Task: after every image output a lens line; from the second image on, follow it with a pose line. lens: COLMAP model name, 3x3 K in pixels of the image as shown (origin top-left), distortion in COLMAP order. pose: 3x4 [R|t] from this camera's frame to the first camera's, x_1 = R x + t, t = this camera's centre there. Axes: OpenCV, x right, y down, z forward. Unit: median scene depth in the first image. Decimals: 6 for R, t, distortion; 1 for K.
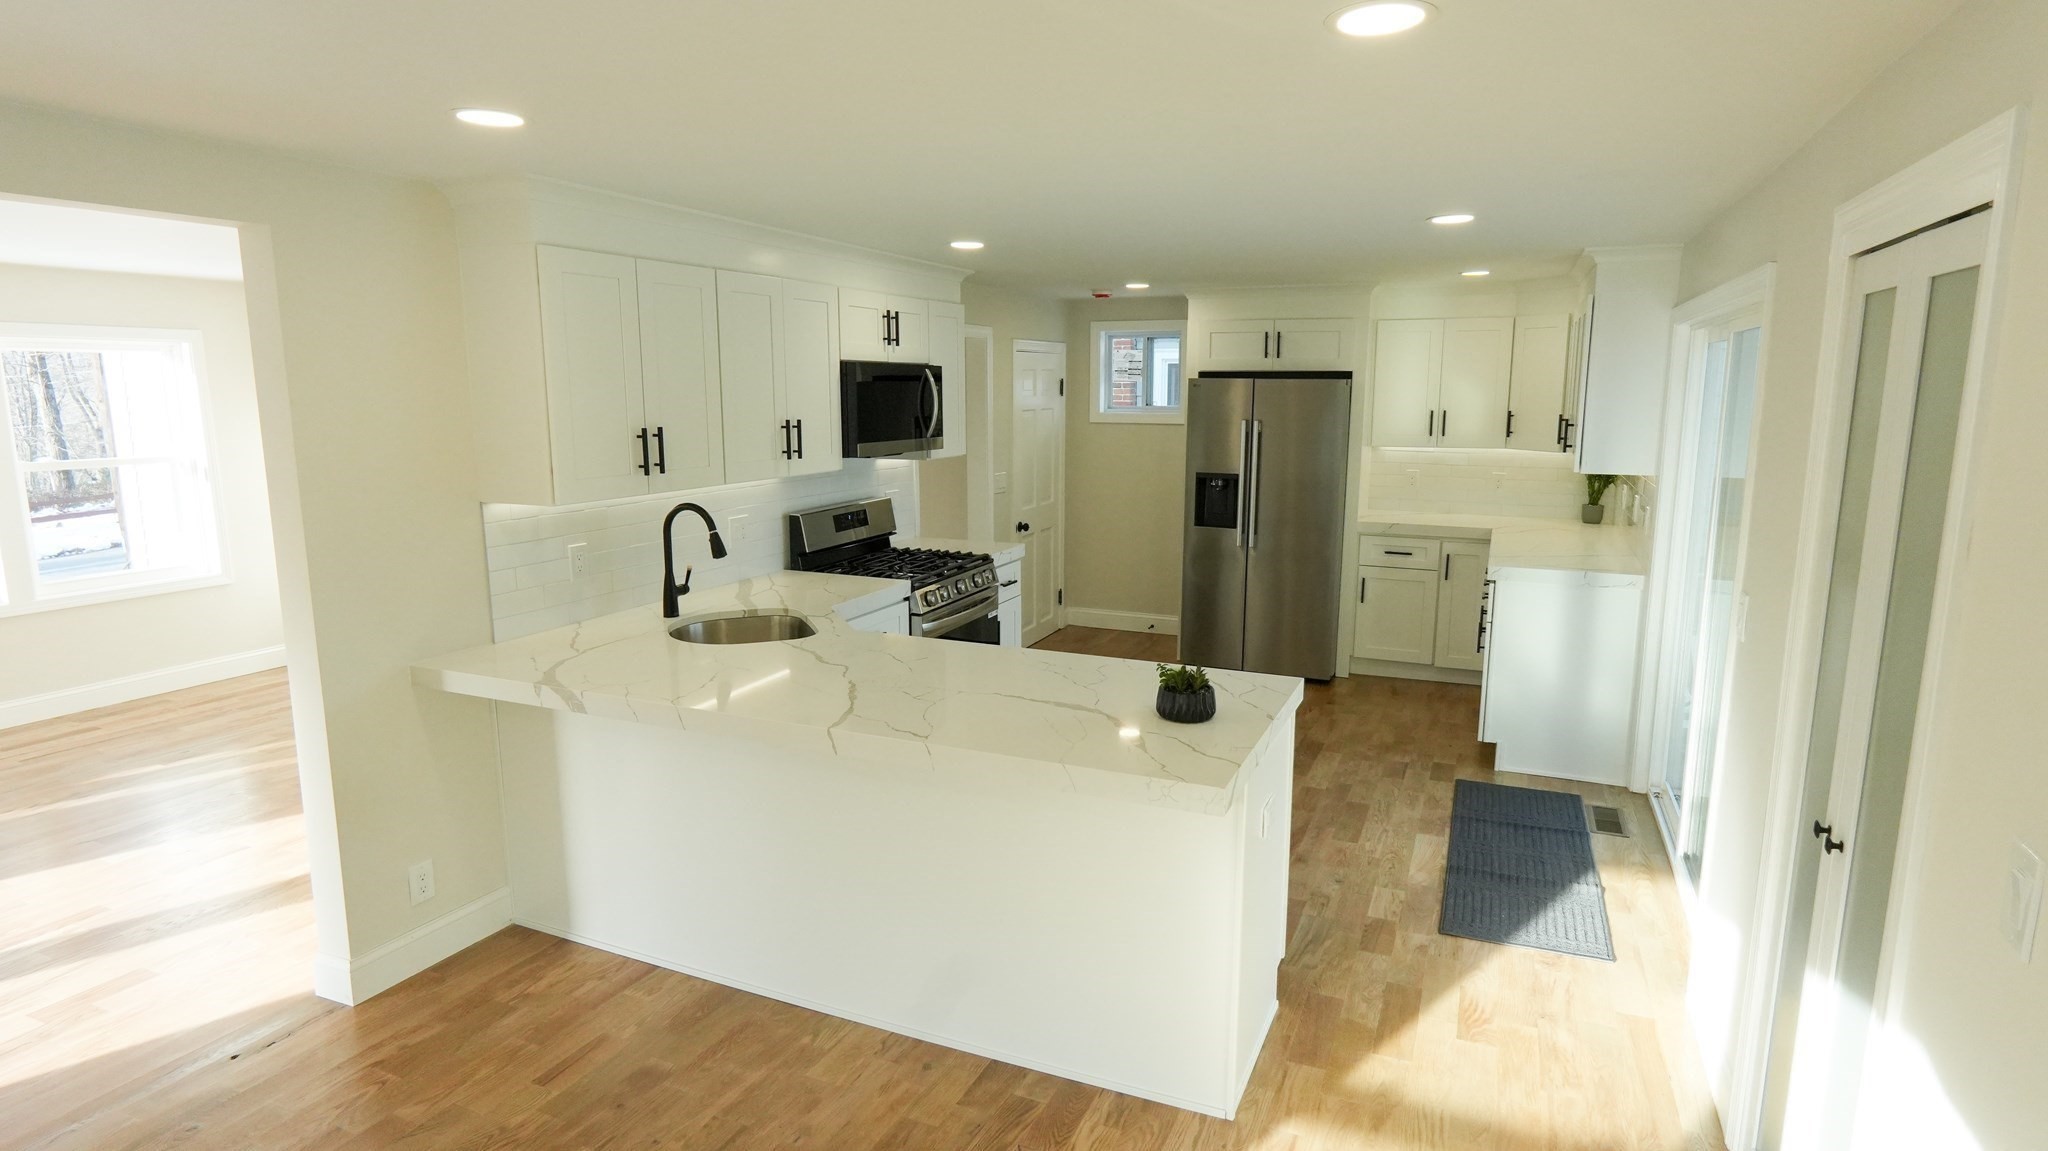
lens RADIAL K [[1092.6, 0, 1024.0], [0, 1092.6, 575.5], [0, 0, 1]] dist [-0.000500, 0.000981]
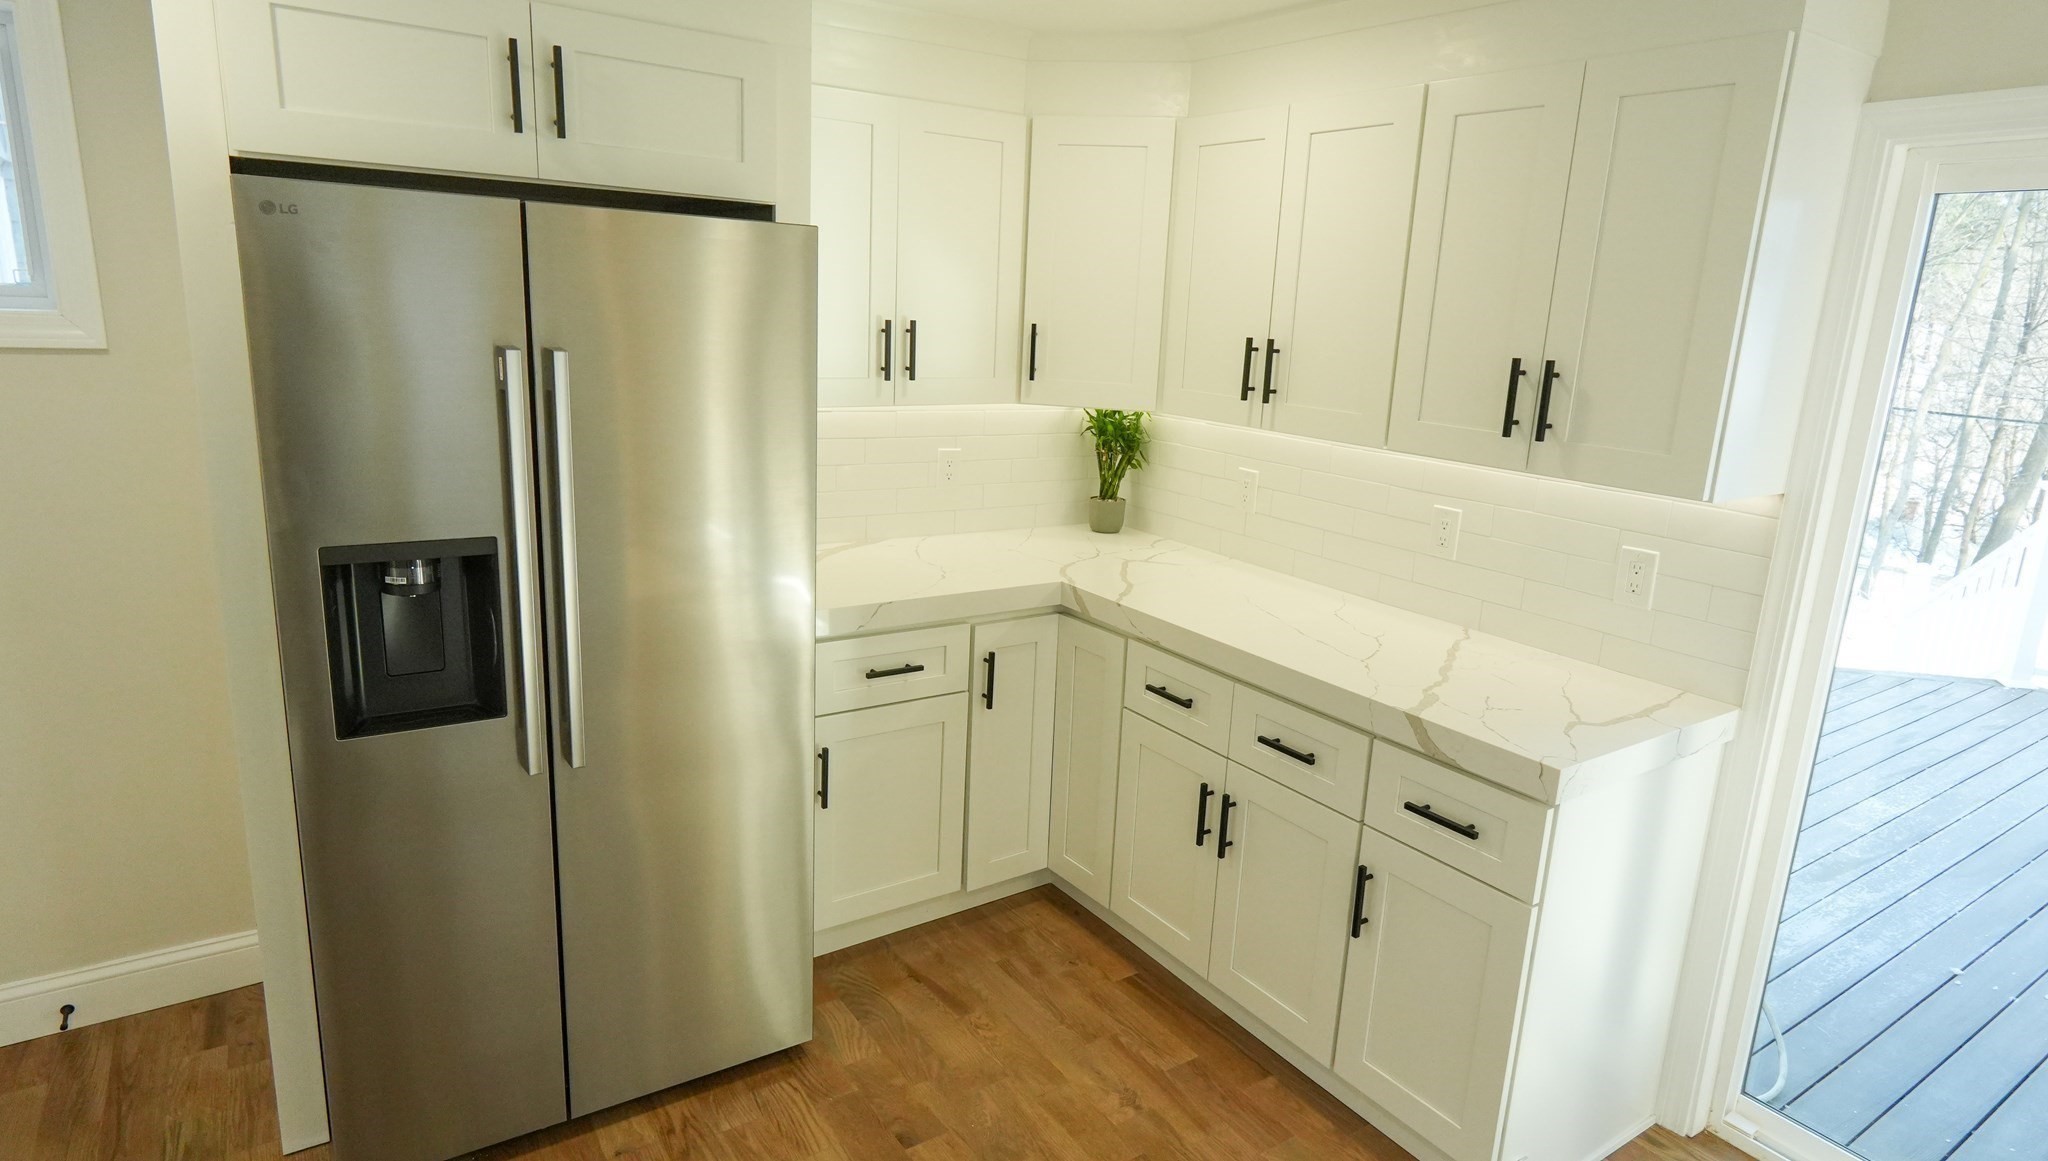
lens RADIAL K [[1138.4, 0, 1034.7], [0, 1138.4, 580.1], [0, 0, 1]] dist [-0.004086, -0.001150]
pose [[0.528050, -0.179340, 0.830061, 0.020465], [0.103788, 0.983748, 0.146520, -0.112606], [-0.842847, 0.008780, 0.538081, 0.729209]]
